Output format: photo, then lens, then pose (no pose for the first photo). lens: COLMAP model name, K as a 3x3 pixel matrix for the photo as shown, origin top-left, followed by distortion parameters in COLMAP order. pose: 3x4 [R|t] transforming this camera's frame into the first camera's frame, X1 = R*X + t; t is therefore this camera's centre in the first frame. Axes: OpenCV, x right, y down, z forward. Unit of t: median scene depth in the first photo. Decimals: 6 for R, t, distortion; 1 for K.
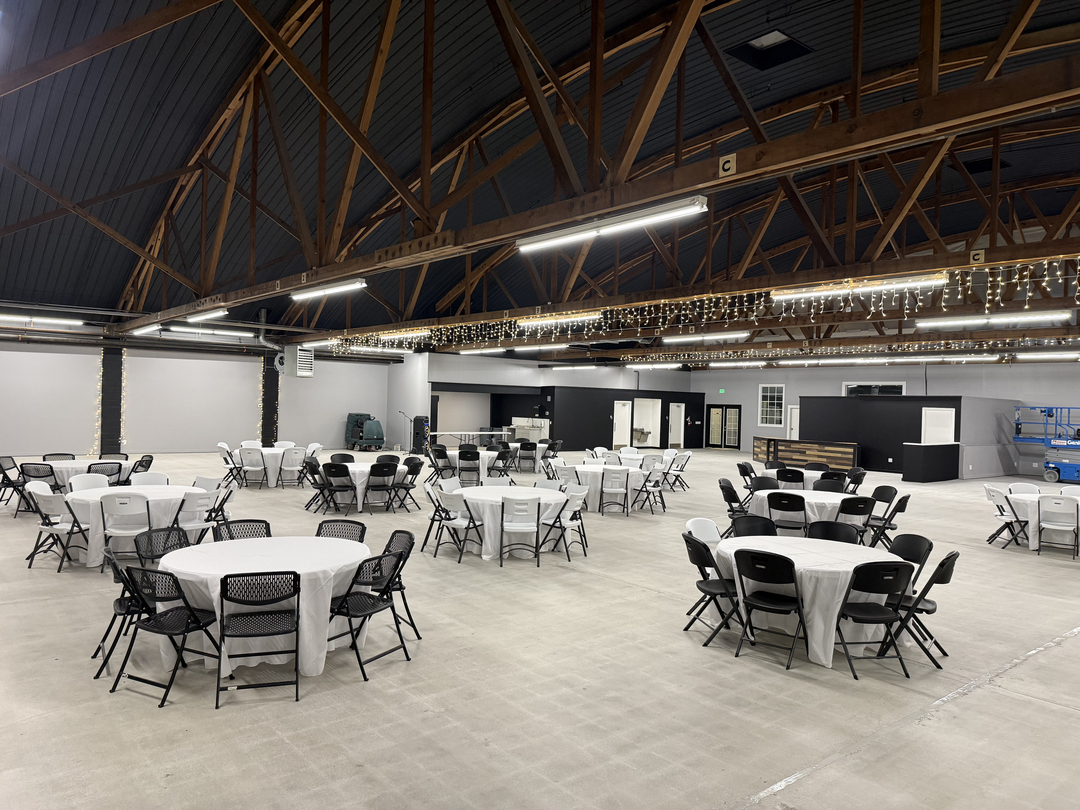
lens RADIAL K [[746.6, 0, 543.0], [0, 746.6, 406.6], [0, 0, 1]] dist [0.142468, -0.229708]
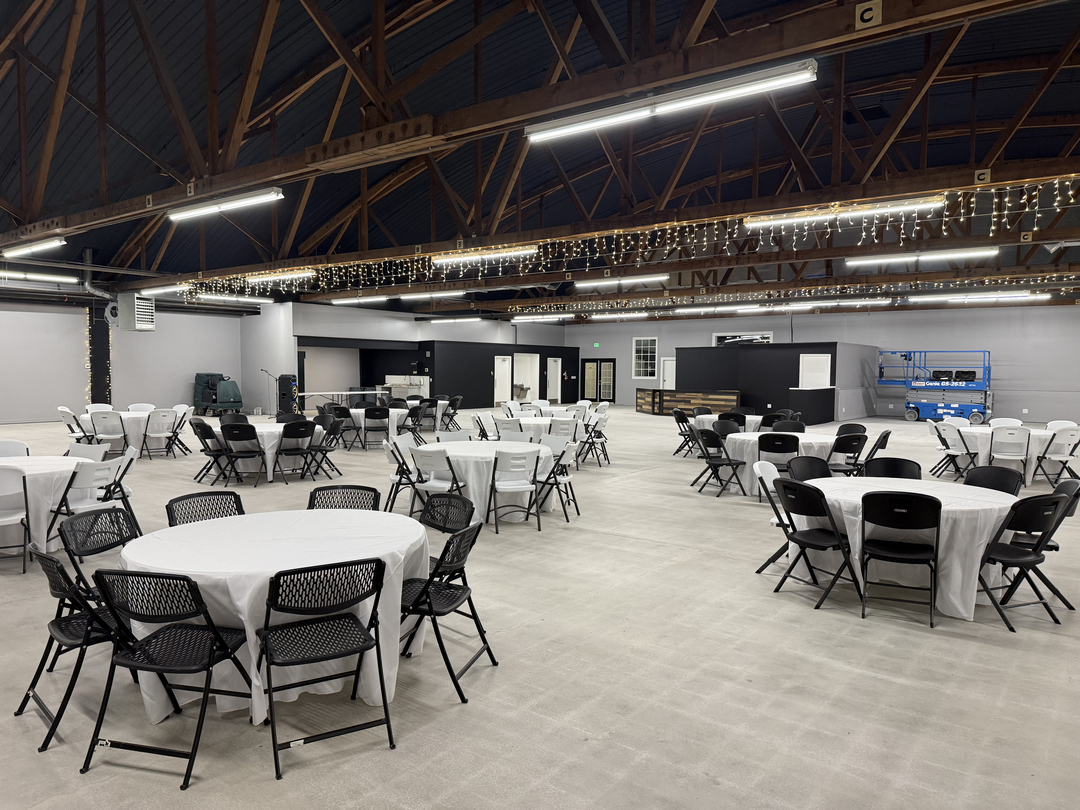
lens RADIAL K [[751.4, 0, 556.1], [0, 751.4, 407.5], [0, 0, 1]] dist [0.107840, -0.155440]
pose [[0.974637, -0.033230, 0.221311, -0.092382], [0.021500, 0.998244, 0.055199, 0.014938], [-0.222757, -0.049041, 0.973640, 0.093667]]
